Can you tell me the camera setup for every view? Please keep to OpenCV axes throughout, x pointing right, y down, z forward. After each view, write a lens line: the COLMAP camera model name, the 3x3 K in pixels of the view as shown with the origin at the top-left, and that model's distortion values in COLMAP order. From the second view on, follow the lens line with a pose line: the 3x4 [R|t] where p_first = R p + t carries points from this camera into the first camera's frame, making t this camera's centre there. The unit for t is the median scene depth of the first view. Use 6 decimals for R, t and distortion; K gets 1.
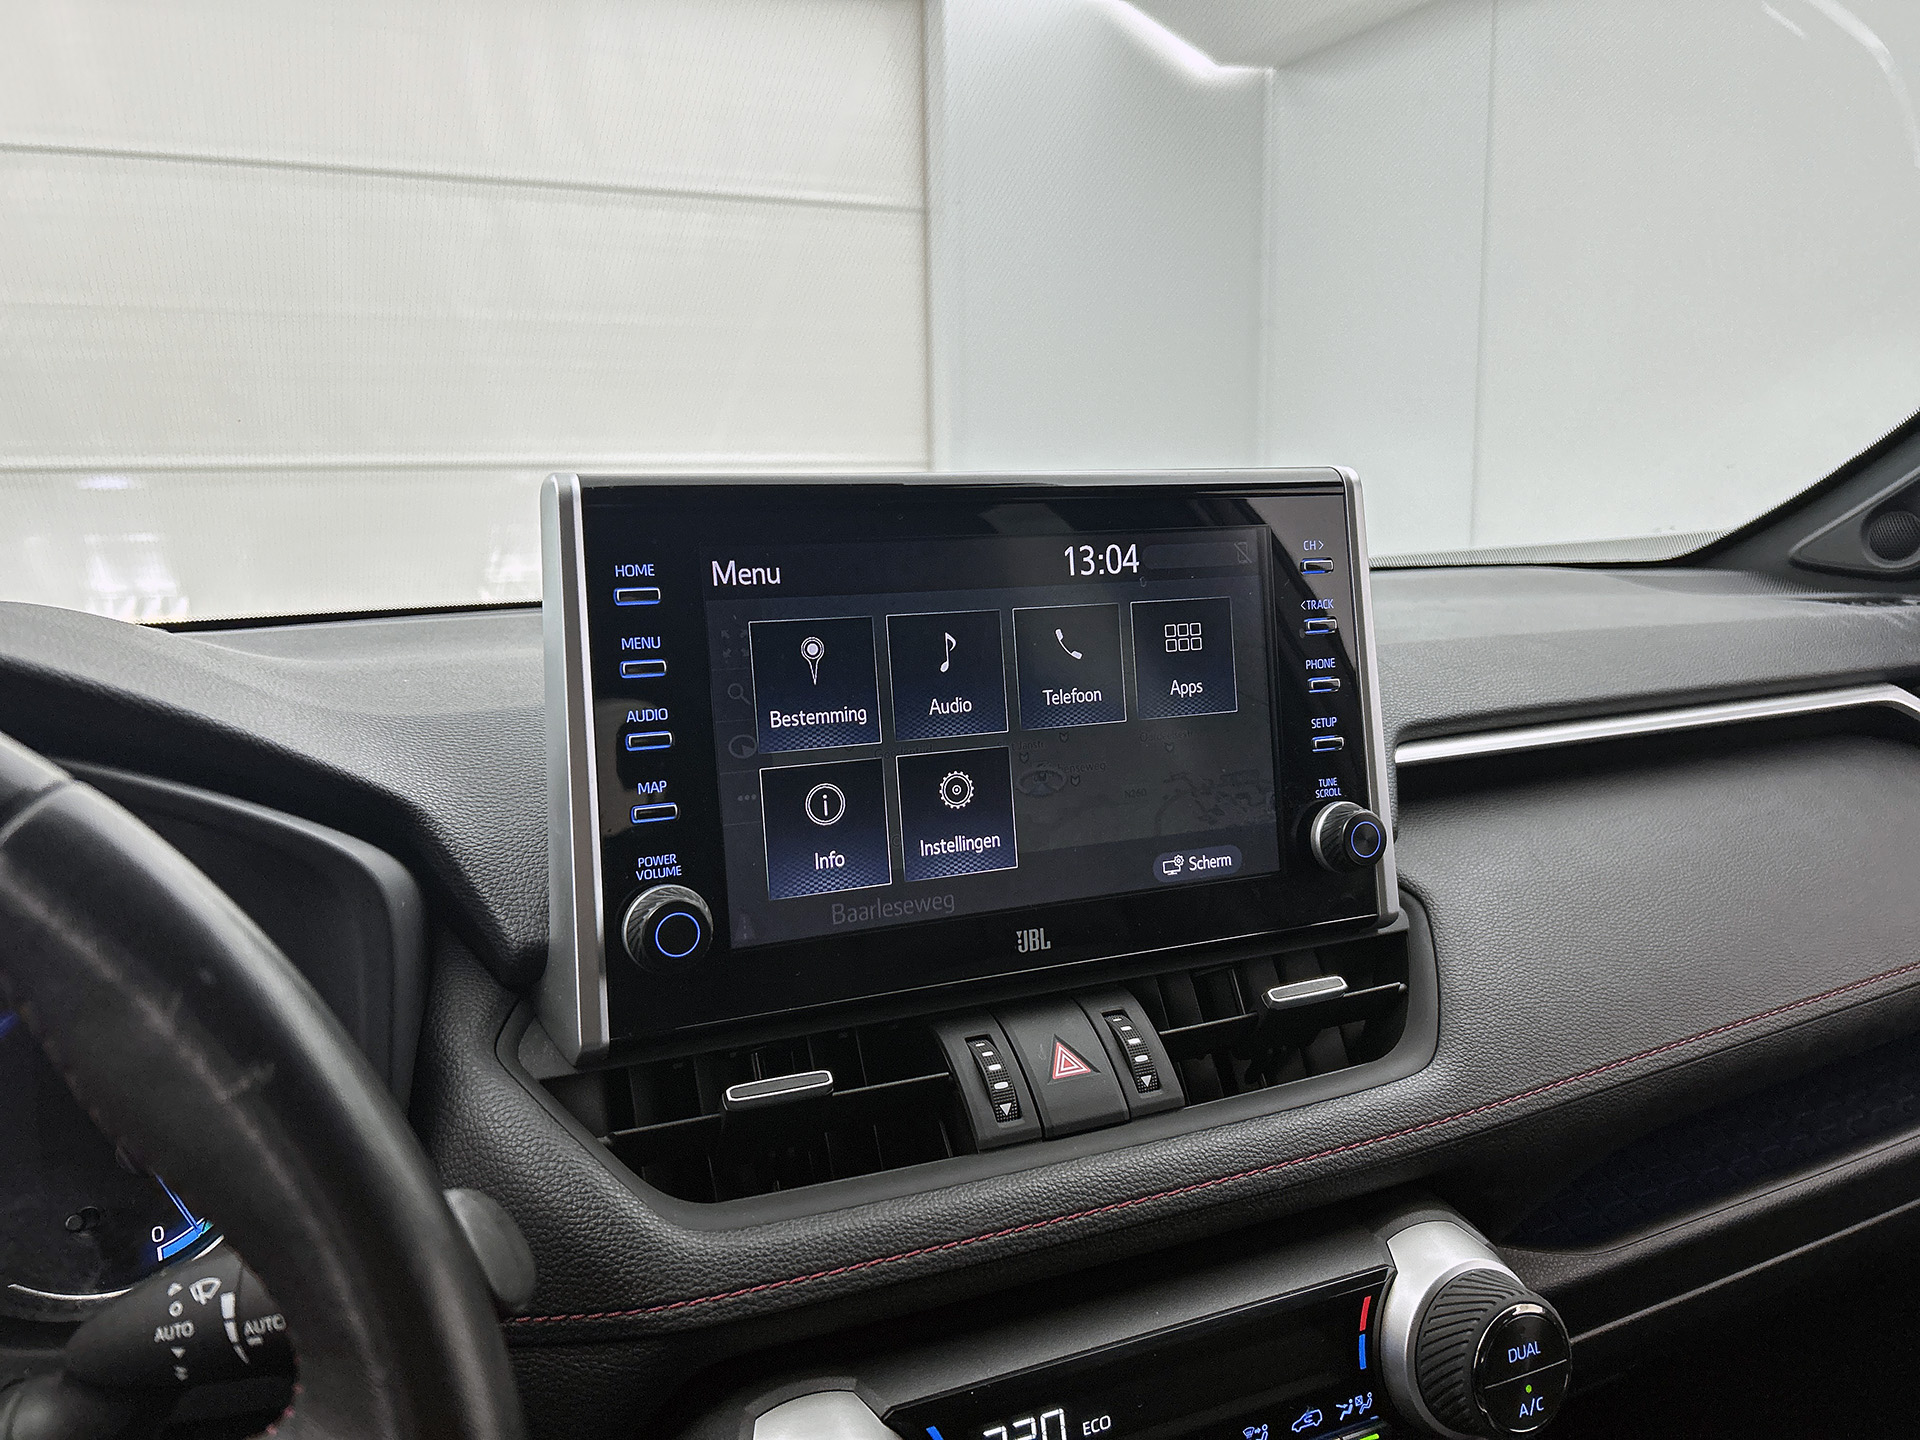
lens RADIAL K [[1451.6, 0, 955.5], [0, 1451.6, 728.1], [0, 0, 1]] dist [0.036833, -0.048063]
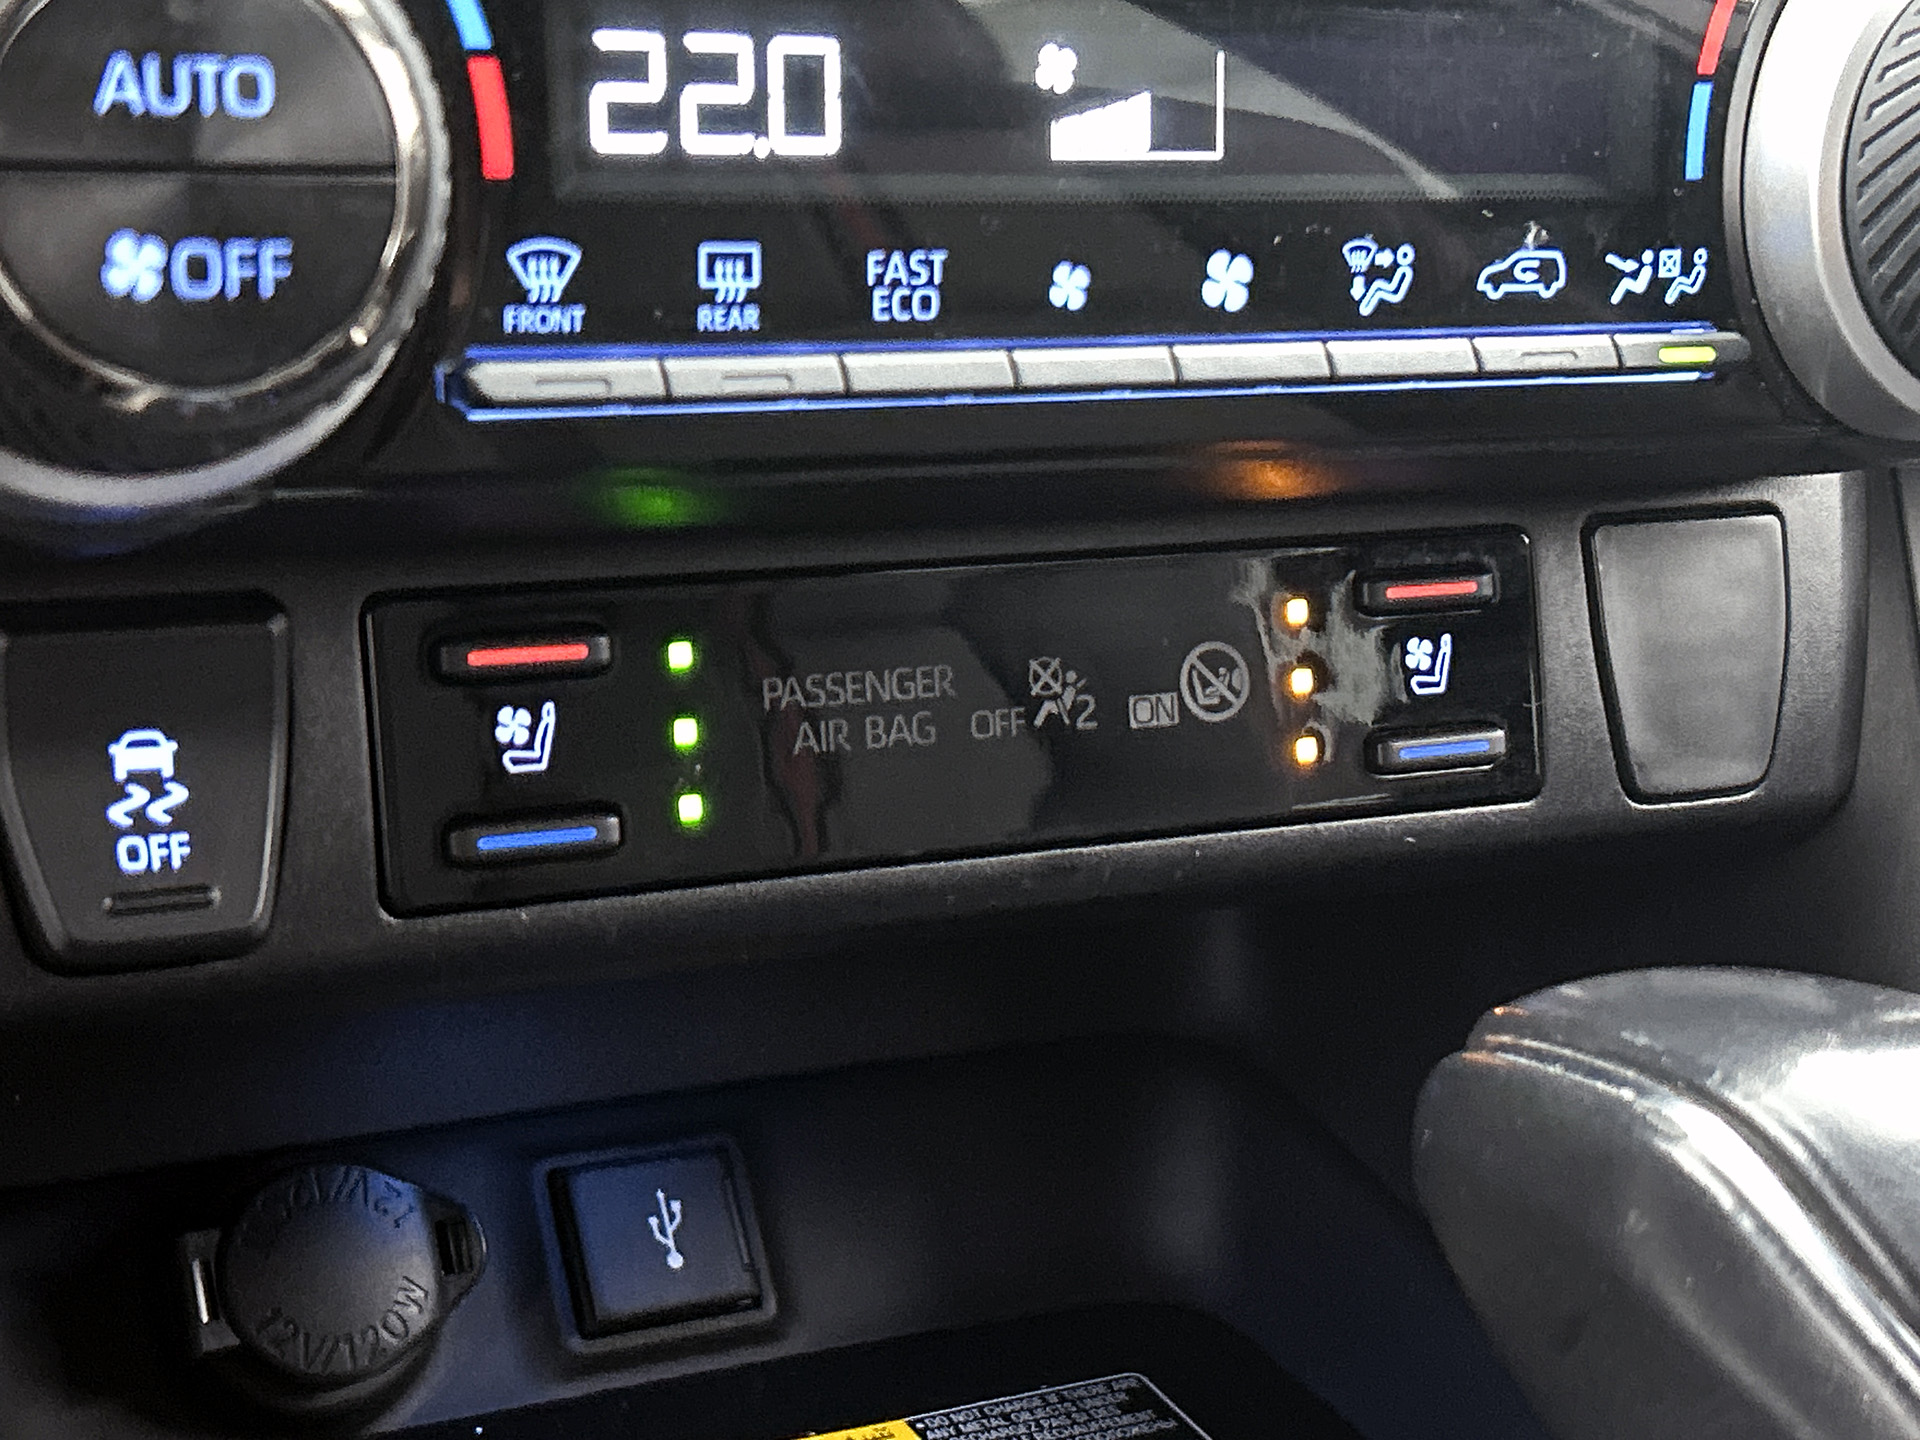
lens RADIAL K [[3375.5, 0, 937.0], [0, 3375.5, 778.0], [0, 0, 1]] dist [0.113735, 0.000000]
pose [[0.993149, 0.078772, 0.086318, 0.038961], [-0.092672, 0.980883, 0.171113, 0.459465], [-0.071189, -0.177940, 0.981463, 0.183265]]
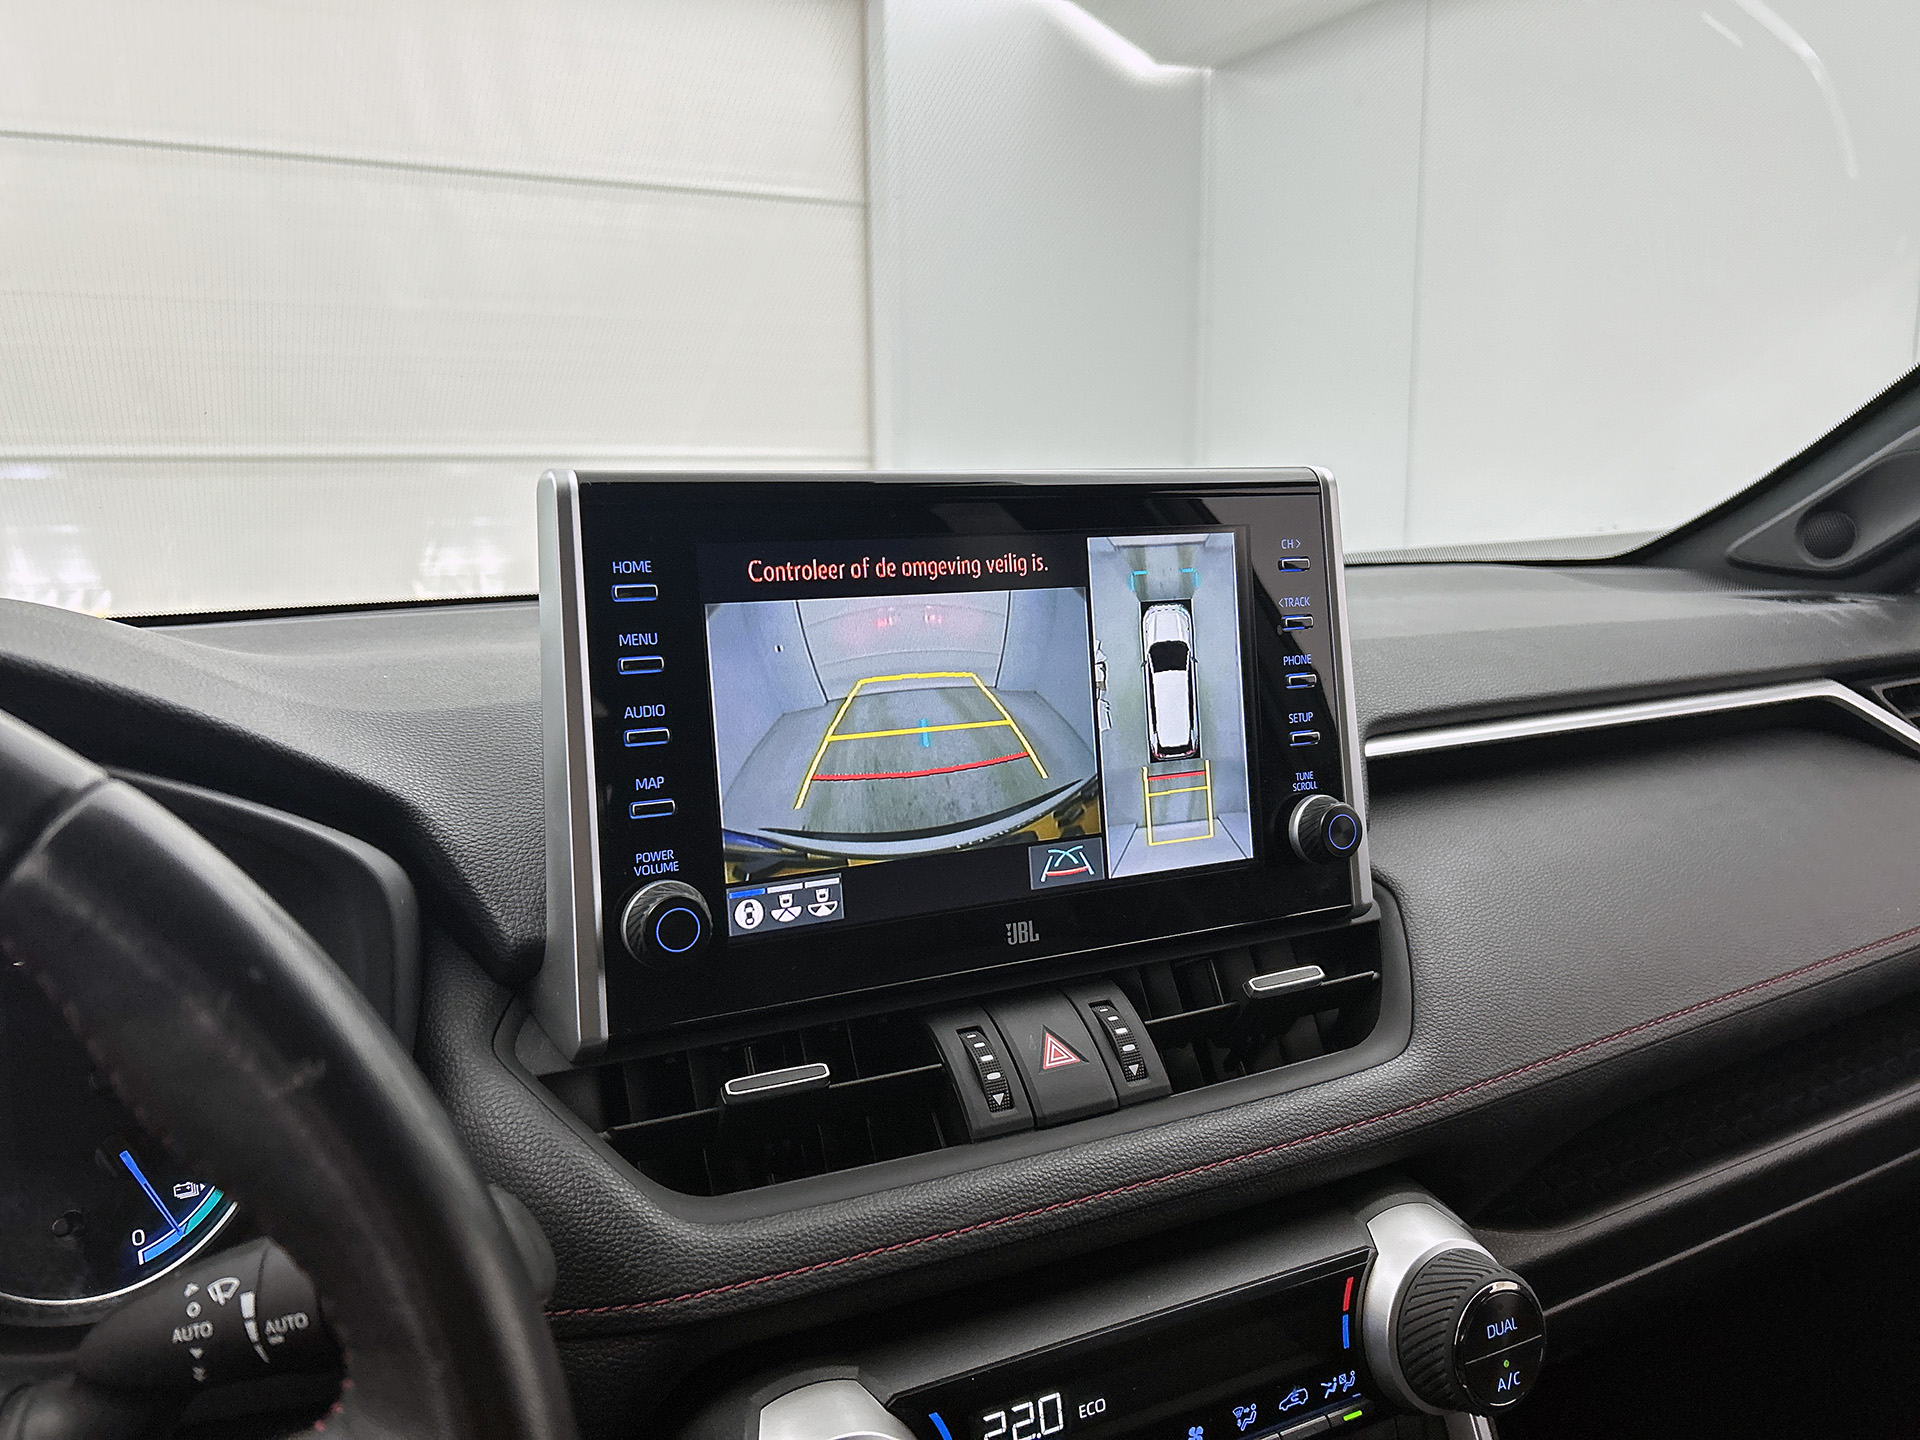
lens RADIAL K [[1451.6, 0, 955.9], [0, 1451.6, 726.6], [0, 0, 1]] dist [0.036833, -0.048063]
pose [[0.999014, -0.001899, 0.044354, -0.039649], [0.001782, 0.999995, 0.002667, -0.000662], [-0.044359, -0.002586, 0.999012, -0.010874]]
